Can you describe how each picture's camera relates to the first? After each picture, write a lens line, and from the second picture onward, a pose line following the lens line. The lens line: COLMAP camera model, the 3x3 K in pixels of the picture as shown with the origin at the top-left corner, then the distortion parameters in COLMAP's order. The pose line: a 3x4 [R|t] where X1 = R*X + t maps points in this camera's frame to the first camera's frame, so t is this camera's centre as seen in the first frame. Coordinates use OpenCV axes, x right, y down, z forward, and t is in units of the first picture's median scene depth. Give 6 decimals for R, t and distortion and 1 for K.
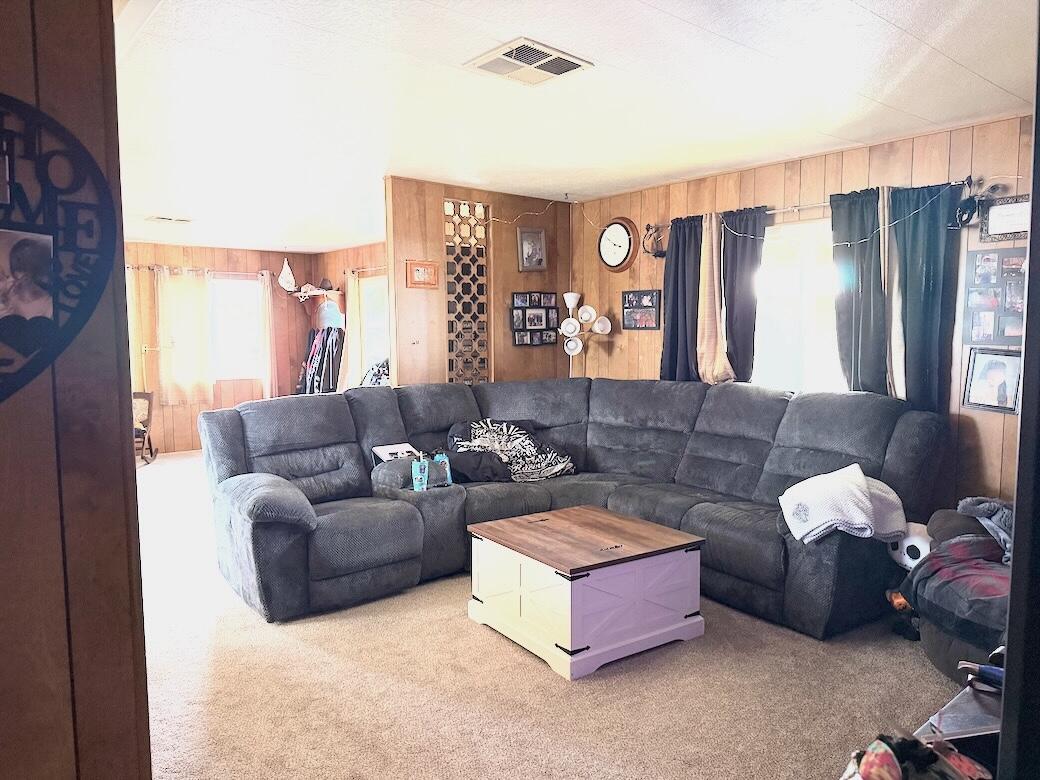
lens RADIAL K [[743.7, 0, 517.8], [0, 743.7, 397.8], [0, 0, 1]] dist [0.049725, -0.048513]
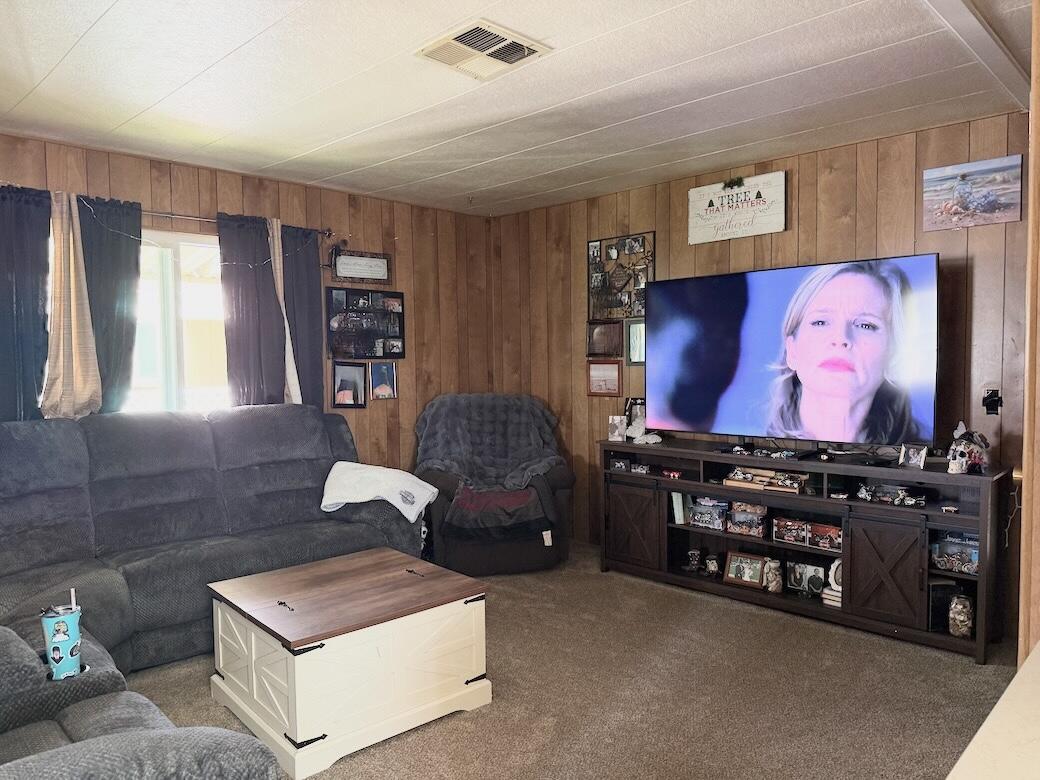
lens RADIAL K [[743.7, 0, 527.8], [0, 743.7, 389.6], [0, 0, 1]] dist [0.049725, -0.048513]
pose [[-0.153392, -0.049477, 0.986926, -0.773422], [0.094523, 0.993431, 0.064494, -0.073501], [-0.983634, 0.103180, -0.147708, 0.921209]]
